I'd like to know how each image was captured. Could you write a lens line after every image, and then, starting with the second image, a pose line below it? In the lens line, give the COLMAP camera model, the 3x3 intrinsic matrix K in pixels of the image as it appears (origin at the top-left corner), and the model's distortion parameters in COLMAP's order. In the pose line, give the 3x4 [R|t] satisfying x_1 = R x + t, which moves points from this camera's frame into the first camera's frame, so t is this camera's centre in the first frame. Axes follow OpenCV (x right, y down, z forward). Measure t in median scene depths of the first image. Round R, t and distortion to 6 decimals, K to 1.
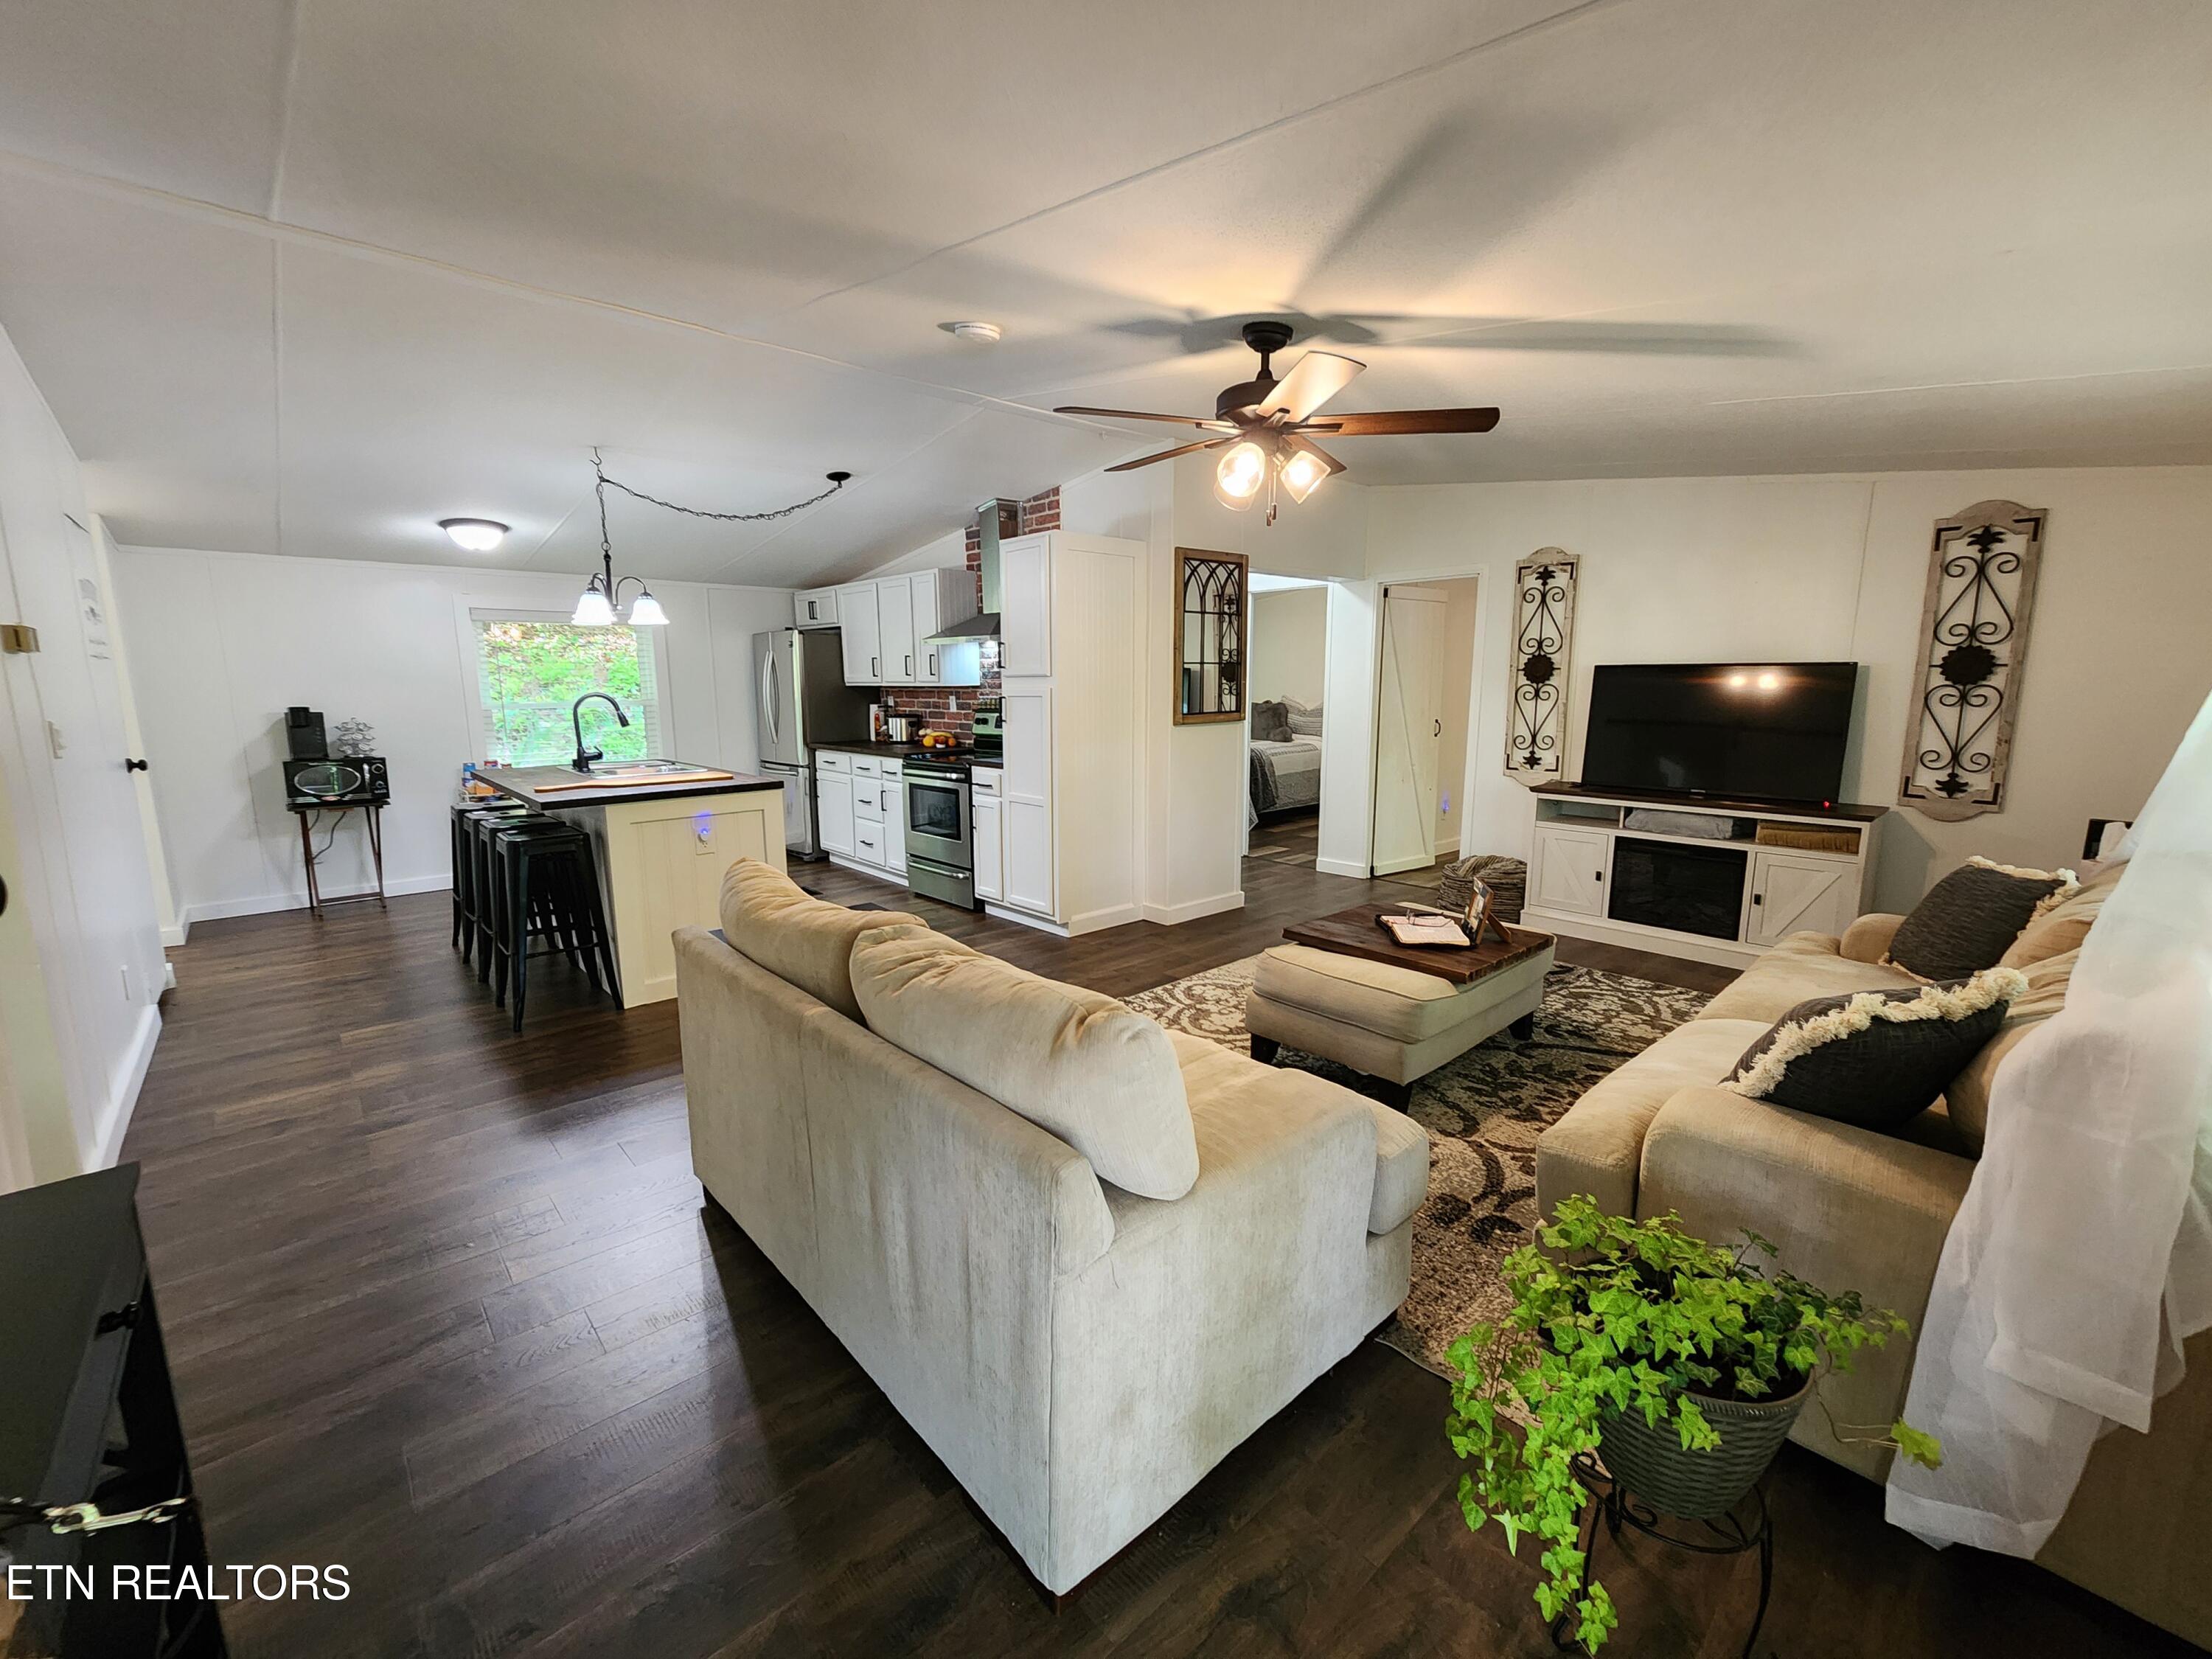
lens RADIAL K [[907.0, 0, 1099.1], [0, 907.0, 829.3], [0, 0, 1]] dist [-0.002440, 0.000339]
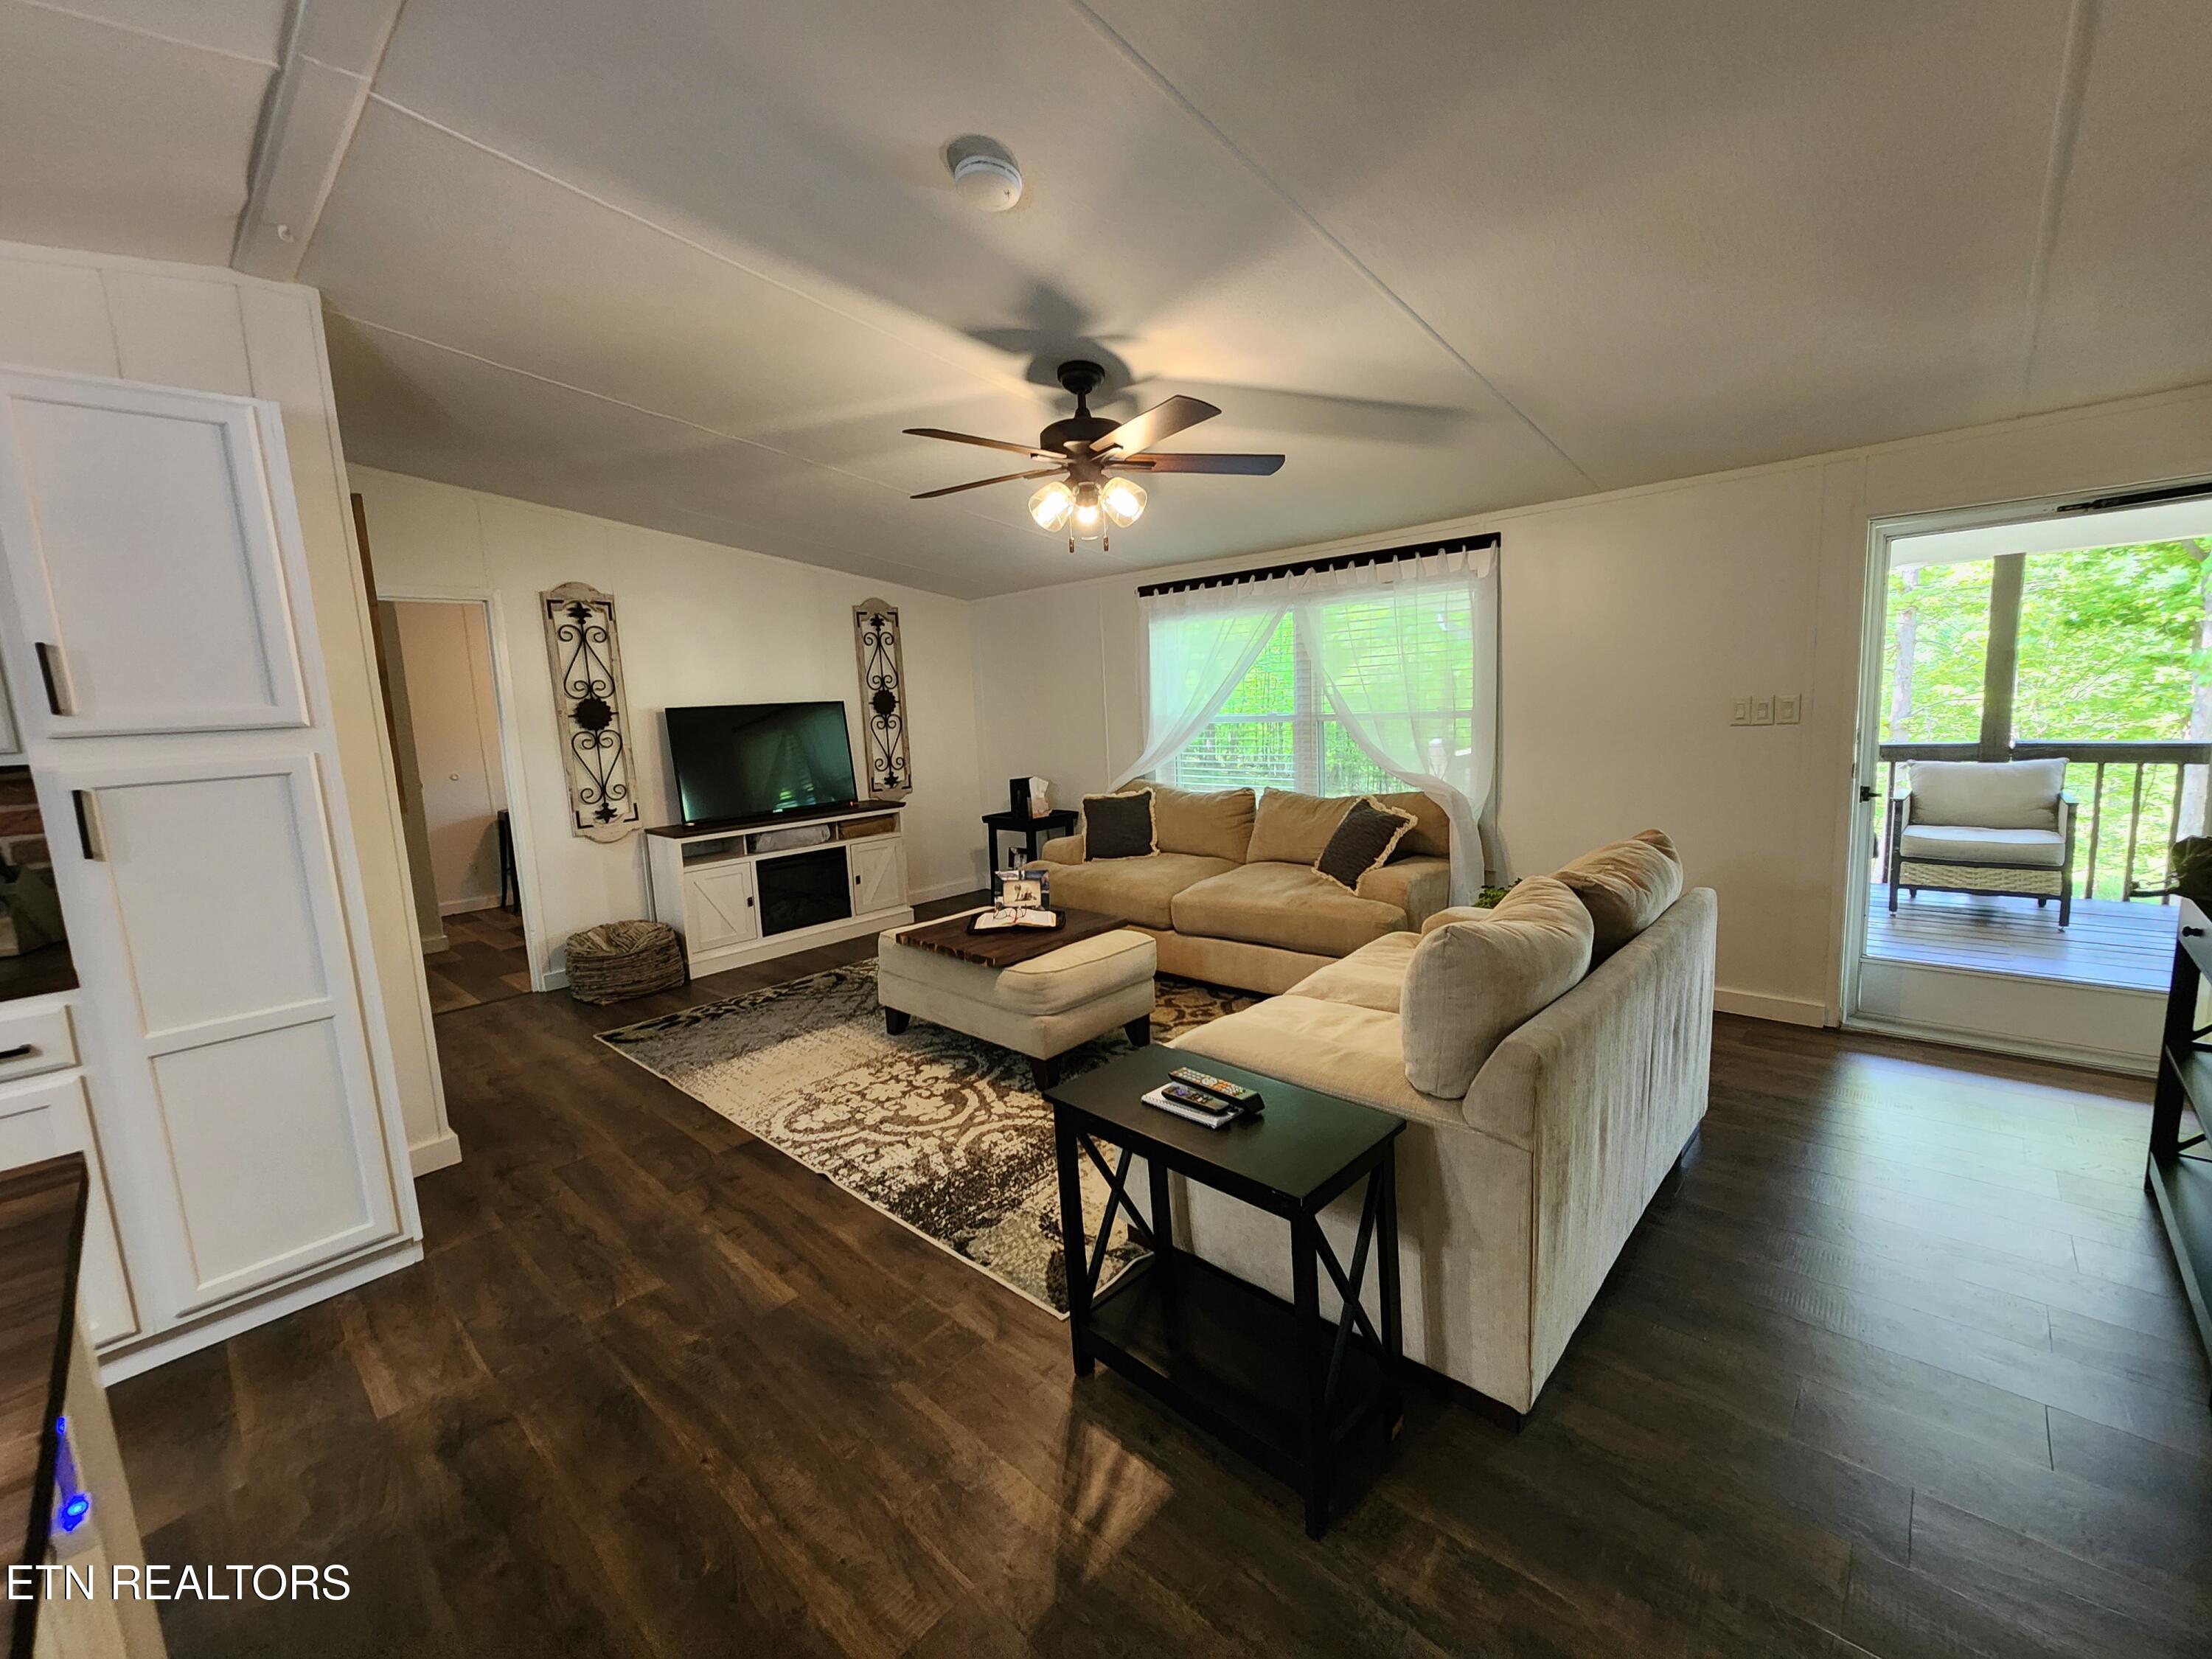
lens RADIAL K [[907.0, 0, 1099.1], [0, 907.0, 829.3], [0, 0, 1]] dist [-0.002440, 0.000339]
pose [[-0.084892, -0.131166, 0.987719, -0.476230], [0.213625, 0.965850, 0.146623, -0.090275], [-0.973220, 0.223448, -0.053973, 0.581337]]
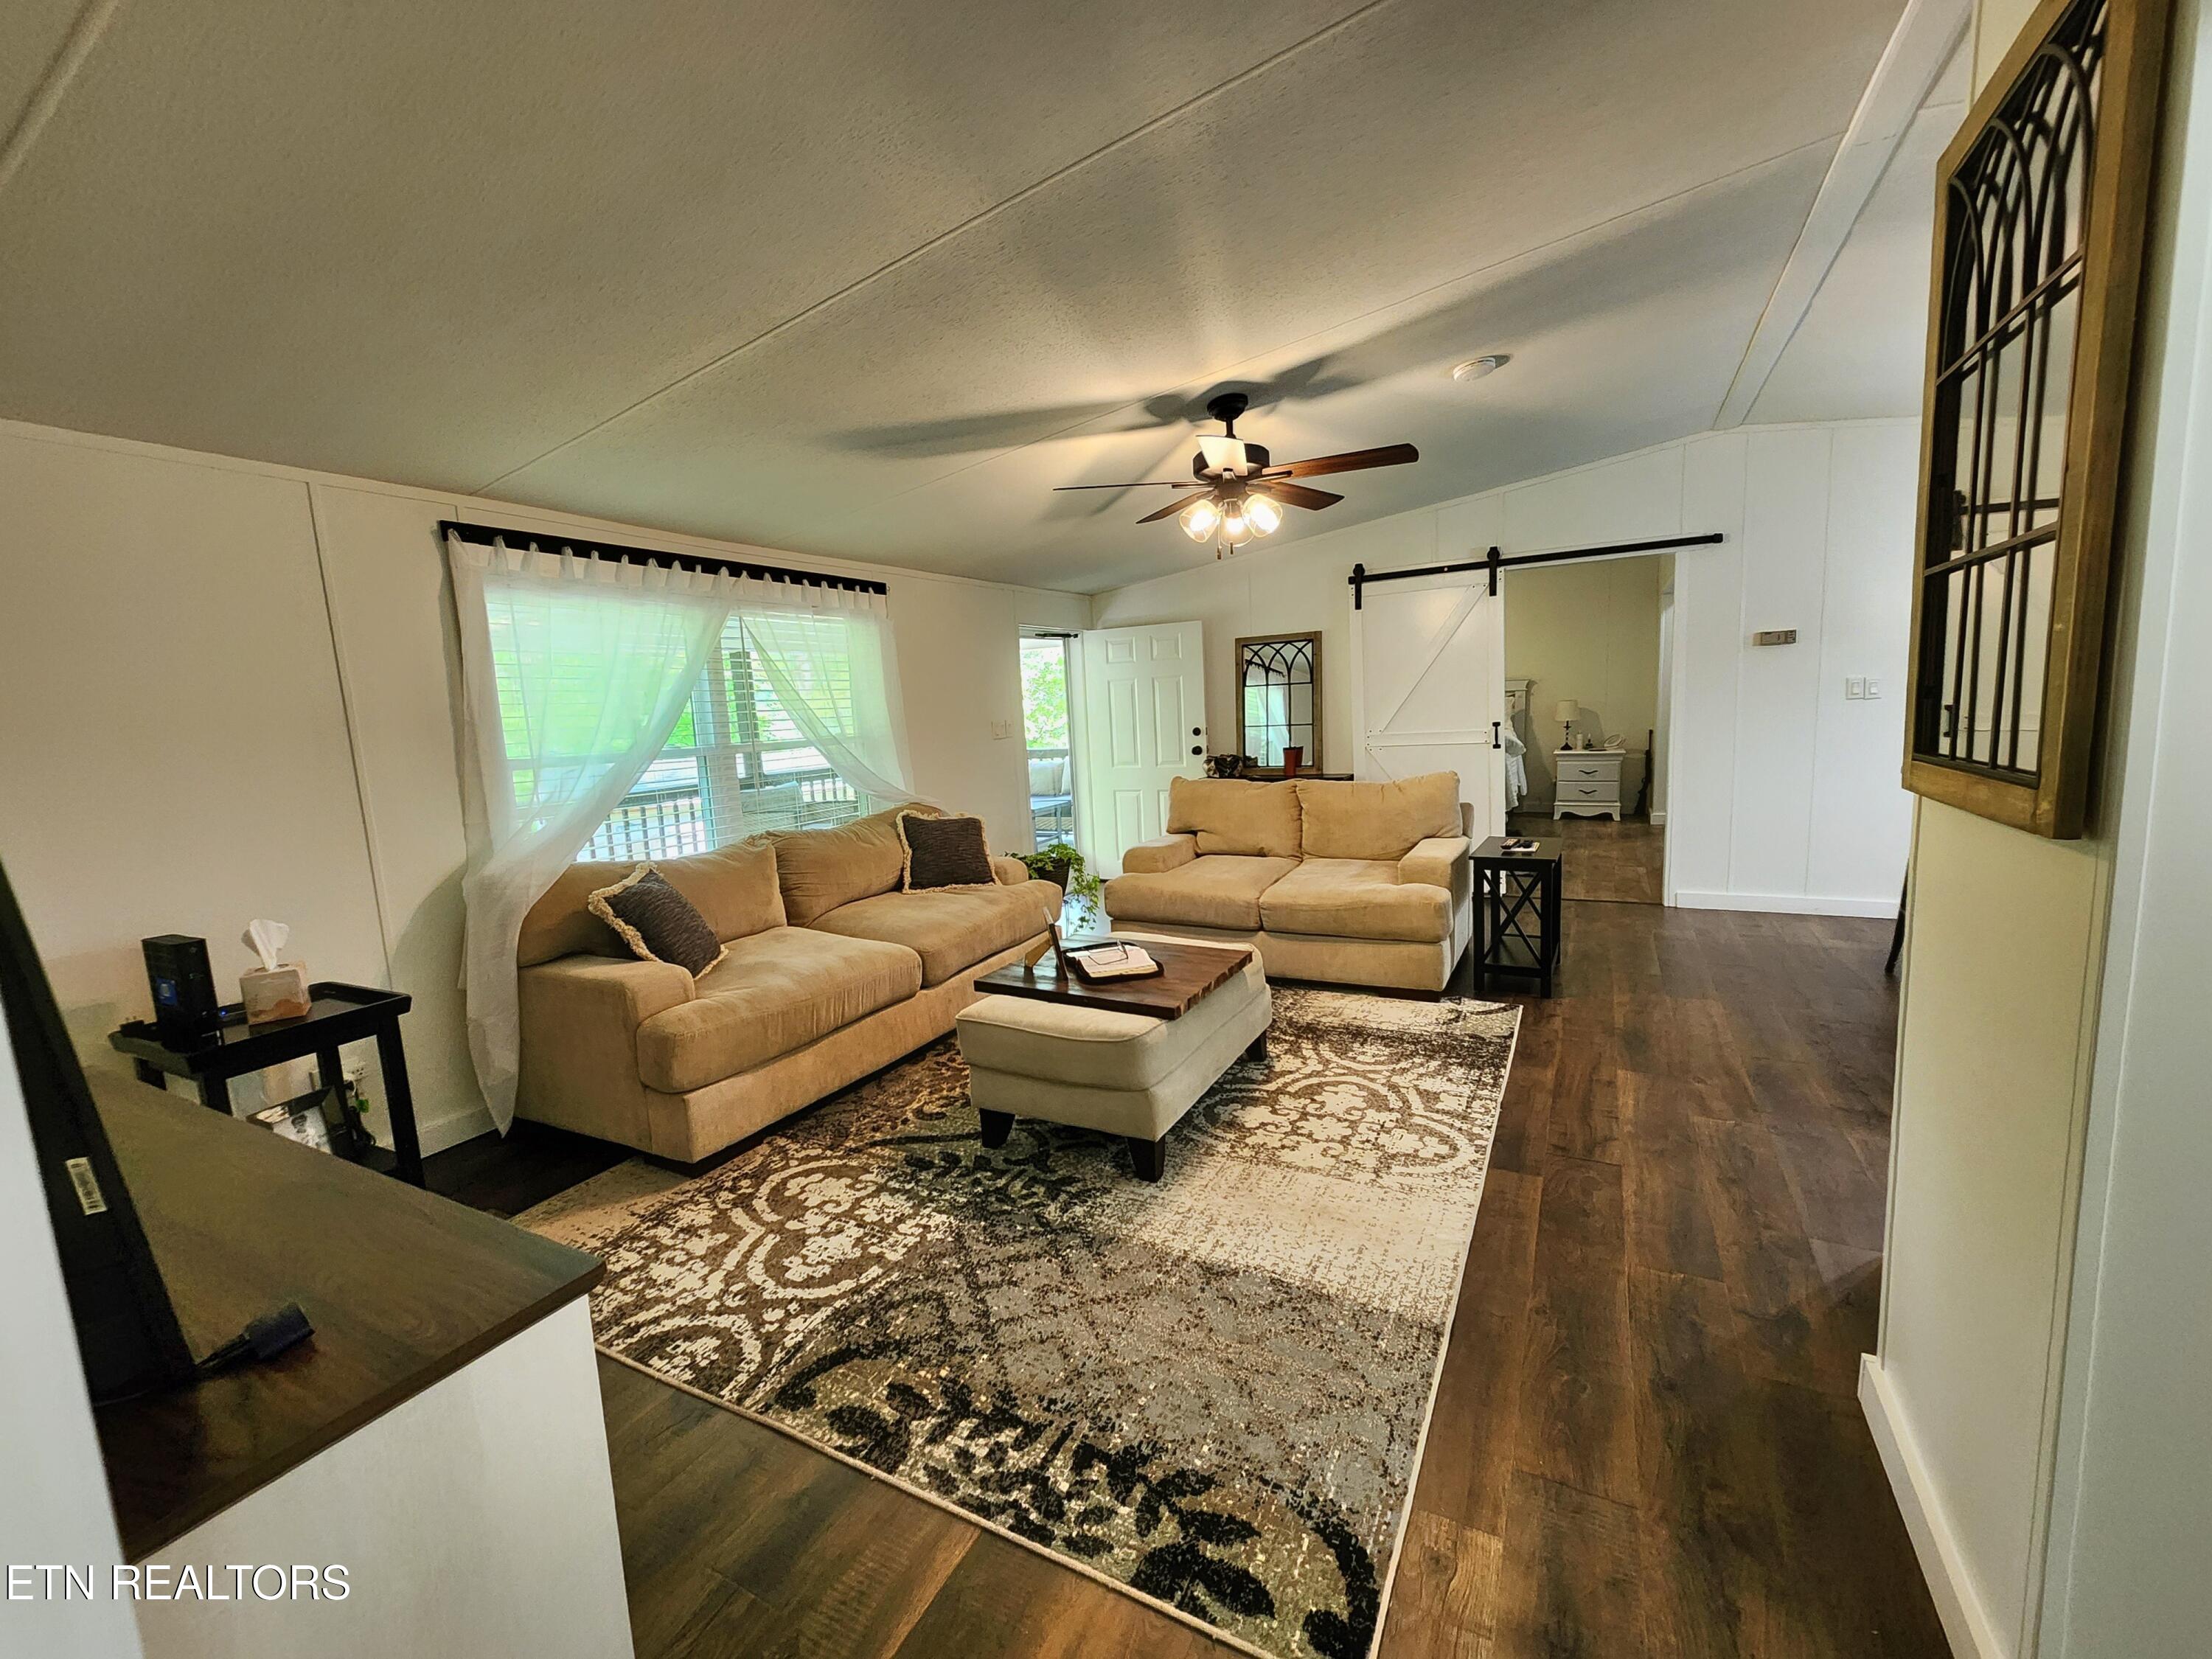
lens RADIAL K [[909.1, 0, 1097.1], [0, 909.1, 831.3], [0, 0, 1]] dist [-0.000608, 0.000022]
pose [[-0.942406, 0.097888, -0.319826, 0.406788], [-0.000332, 0.955941, 0.293560, -0.178800], [0.334471, 0.276759, -0.900852, 1.116403]]
